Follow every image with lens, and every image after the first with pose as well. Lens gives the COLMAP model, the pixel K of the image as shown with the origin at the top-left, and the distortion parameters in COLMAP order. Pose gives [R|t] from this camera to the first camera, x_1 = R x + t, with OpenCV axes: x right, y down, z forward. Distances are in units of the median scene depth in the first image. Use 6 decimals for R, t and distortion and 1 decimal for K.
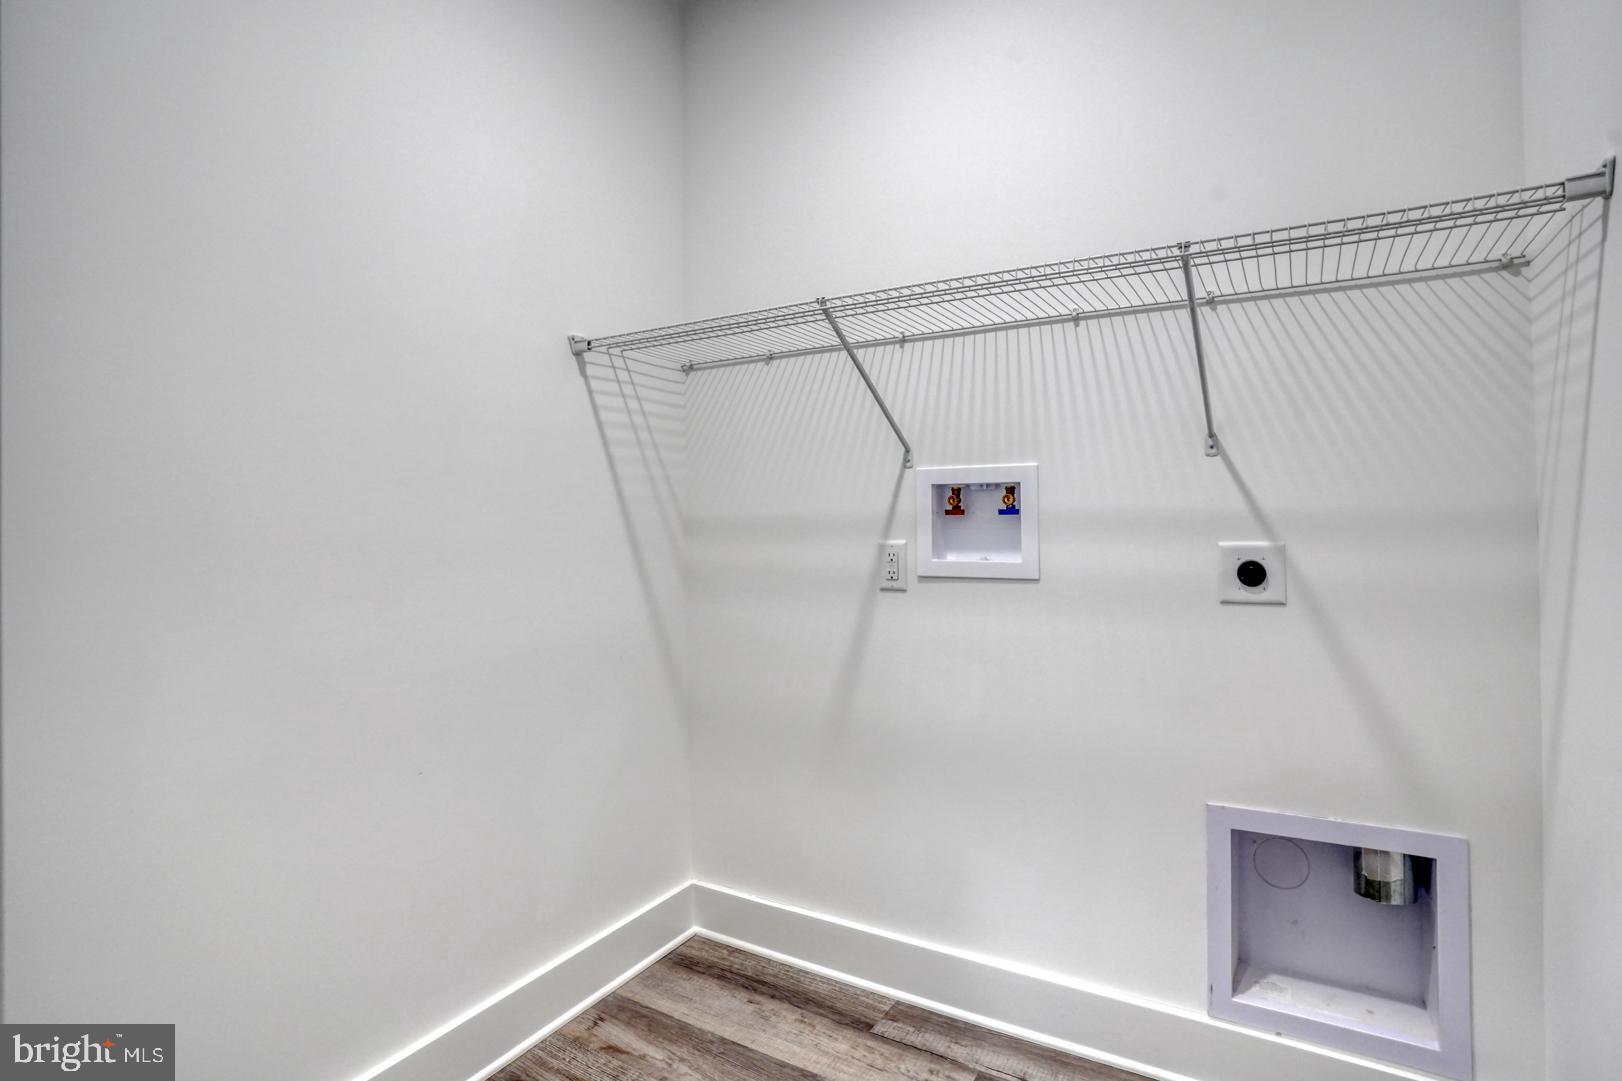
lens RADIAL K [[816.1, 0, 826.1], [0, 816.1, 534.8], [0, 0, 1]] dist [-0.072631, 0.030376]
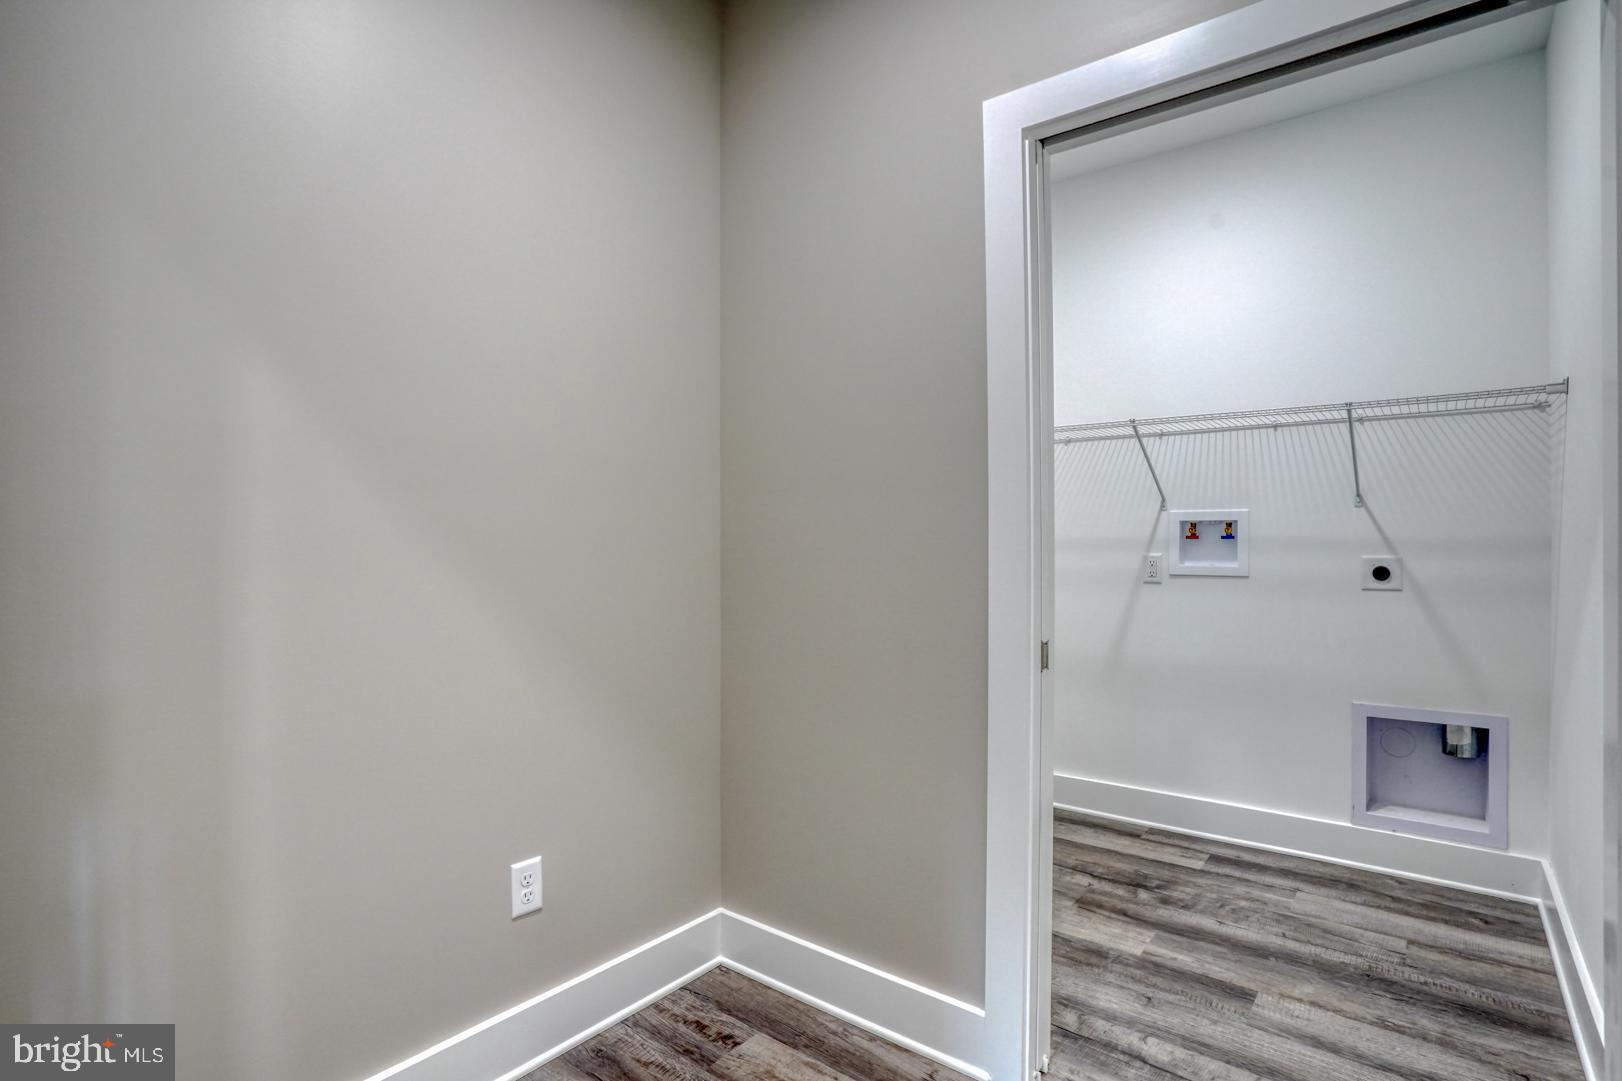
lens RADIAL K [[799.7, 0, 810.9], [0, 799.7, 568.1], [0, 0, 1]] dist [-0.064204, 0.029943]
pose [[0.990082, 0.019486, -0.139133, -0.475658], [-0.018779, 0.999803, 0.006391, 0.048842], [0.139230, -0.003714, 0.990253, -0.877083]]
